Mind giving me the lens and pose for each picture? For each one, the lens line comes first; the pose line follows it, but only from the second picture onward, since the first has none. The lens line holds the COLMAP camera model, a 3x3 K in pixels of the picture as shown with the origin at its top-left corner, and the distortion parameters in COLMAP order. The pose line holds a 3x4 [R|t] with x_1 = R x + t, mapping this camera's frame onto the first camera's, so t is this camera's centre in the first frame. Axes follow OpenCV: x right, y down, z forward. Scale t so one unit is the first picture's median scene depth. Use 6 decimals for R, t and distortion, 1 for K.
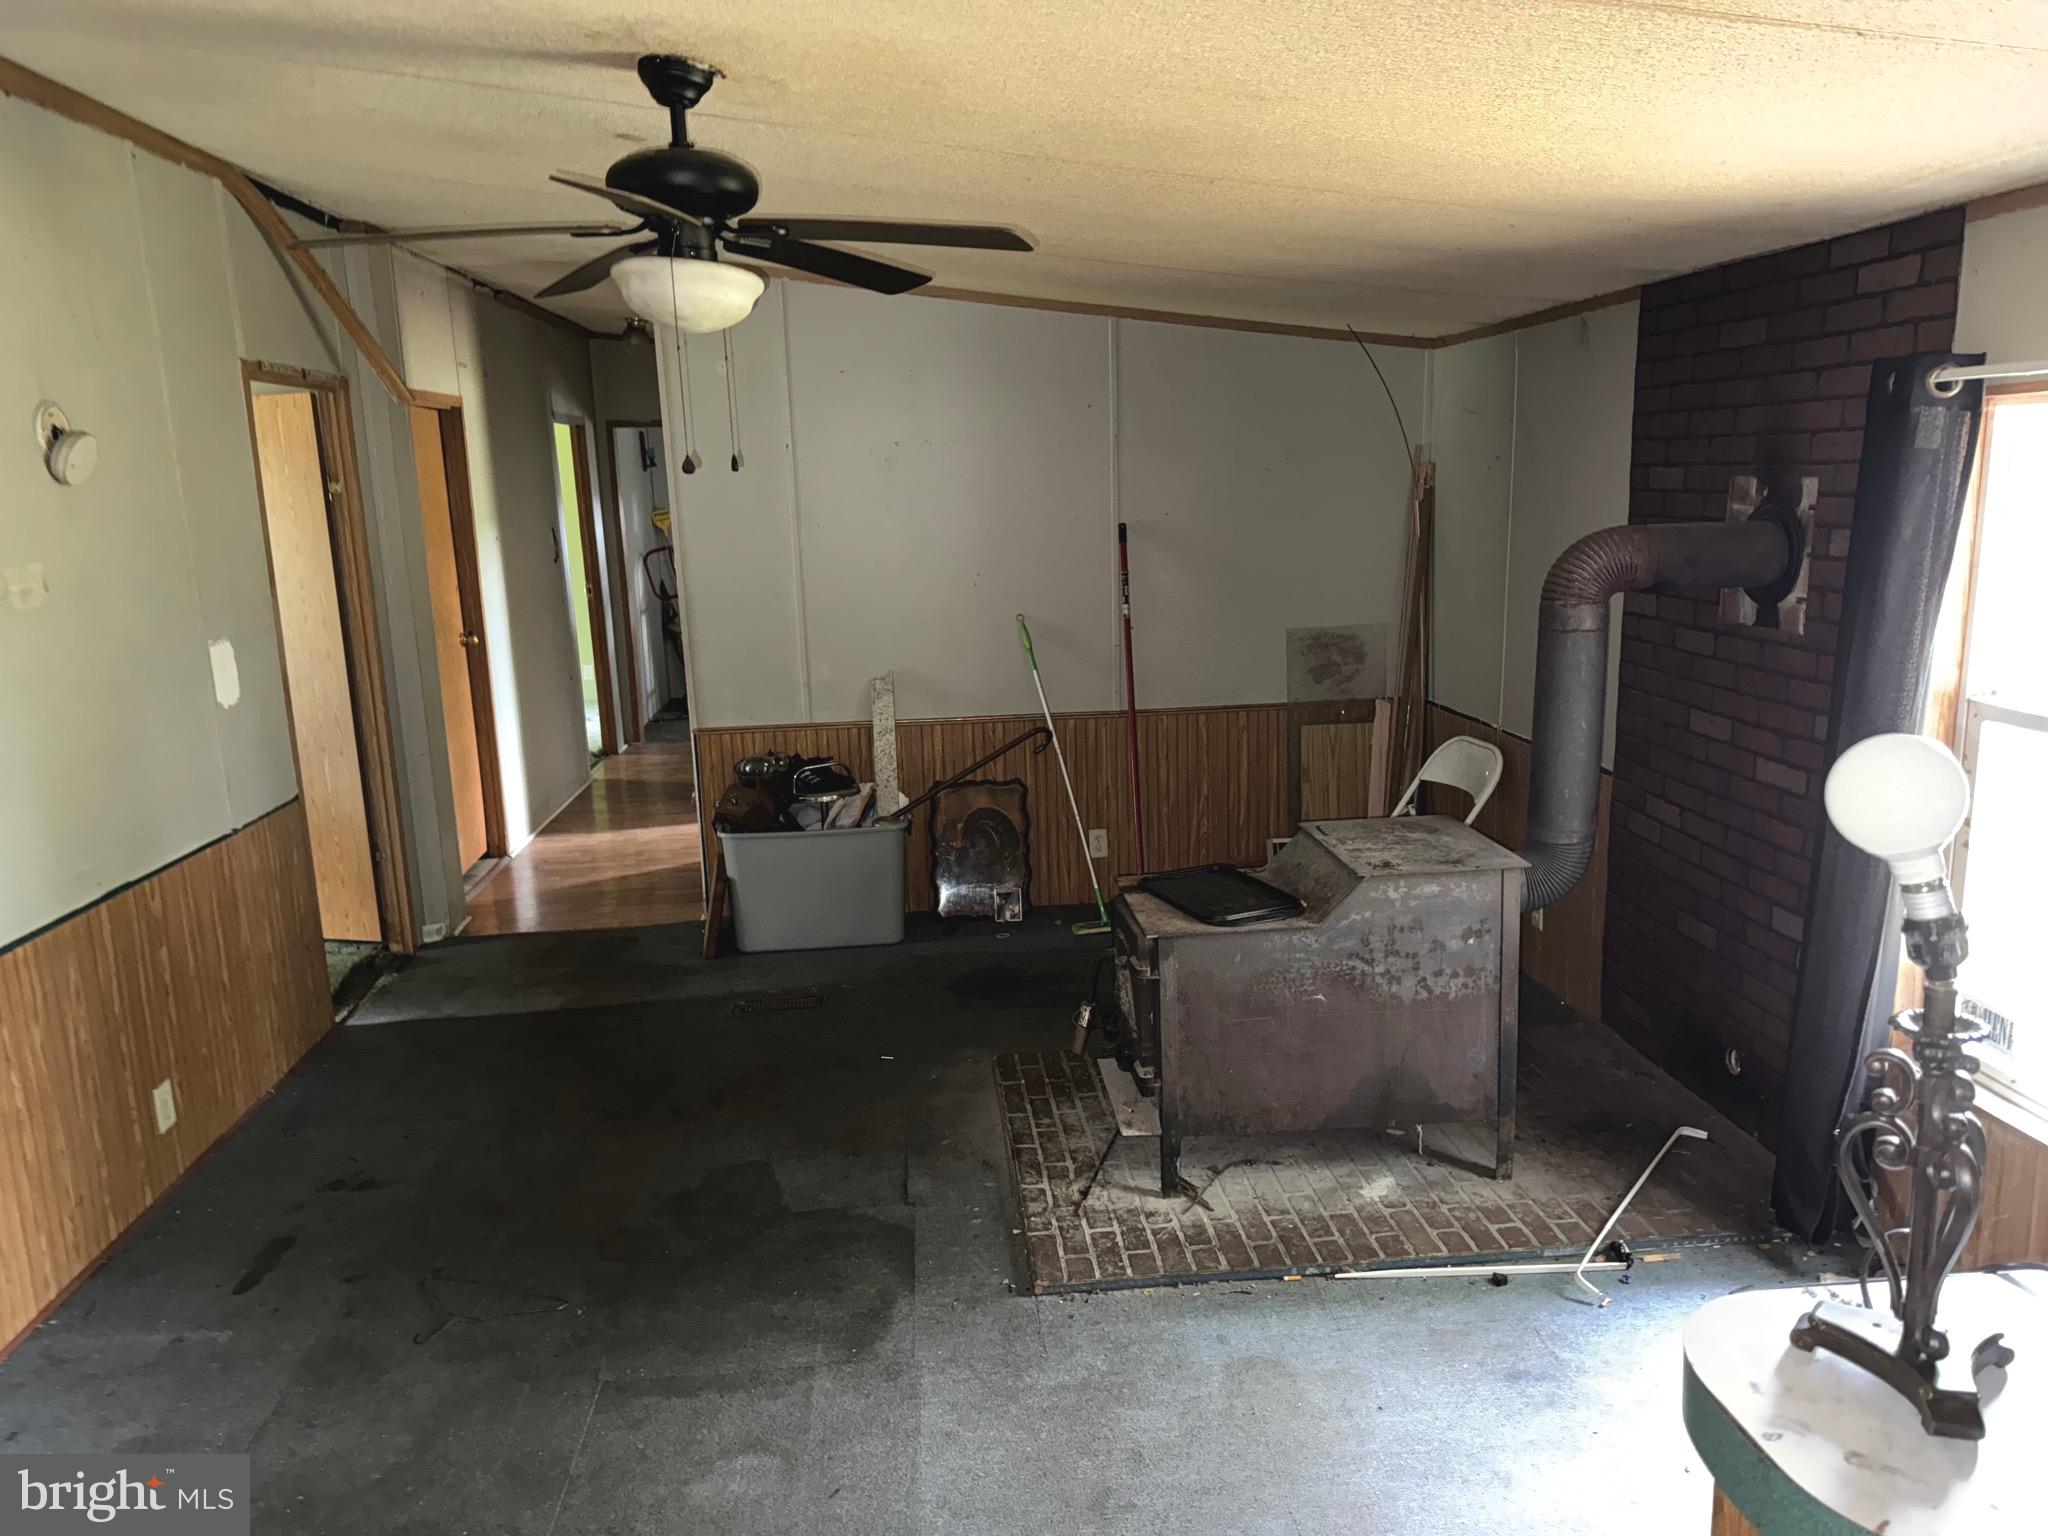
lens RADIAL K [[1439.0, 0, 1027.3], [0, 1439.0, 764.4], [0, 0, 1]] dist [-0.004107, -0.006334]
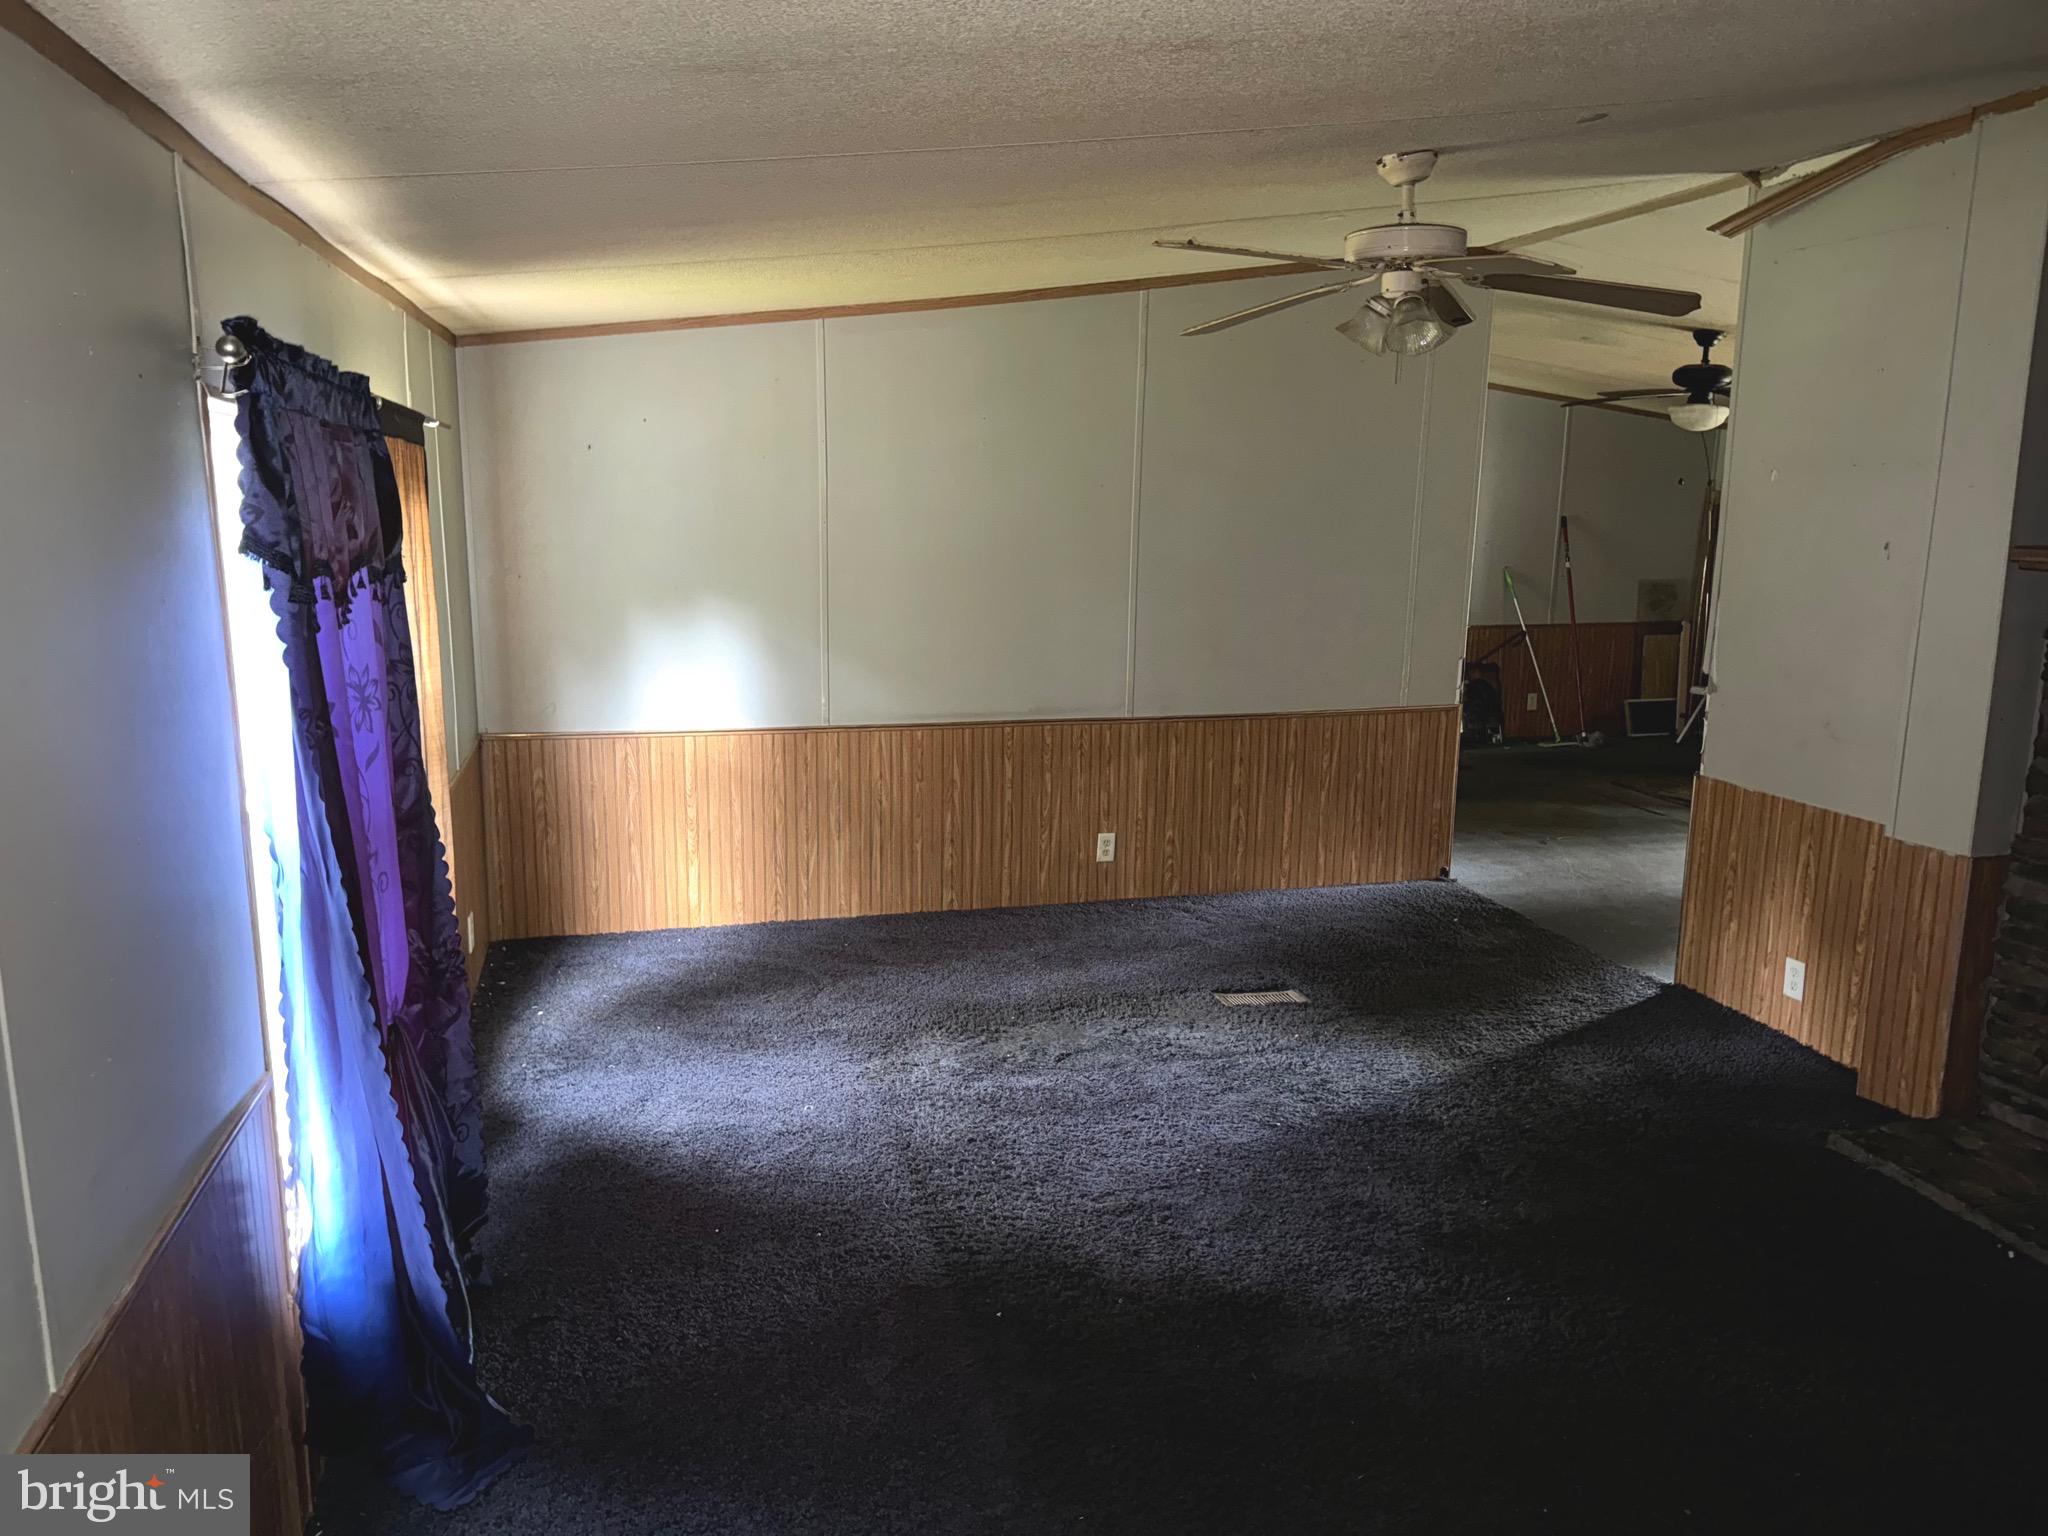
lens RADIAL K [[1429.3, 0, 1021.1], [0, 1429.3, 777.2], [0, 0, 1]] dist [0.001118, -0.001325]
pose [[0.986024, 0.001117, 0.166600, -0.884900], [-0.002842, 0.999945, 0.010118, 0.136458], [-0.166579, -0.010450, 0.985973, -0.625634]]
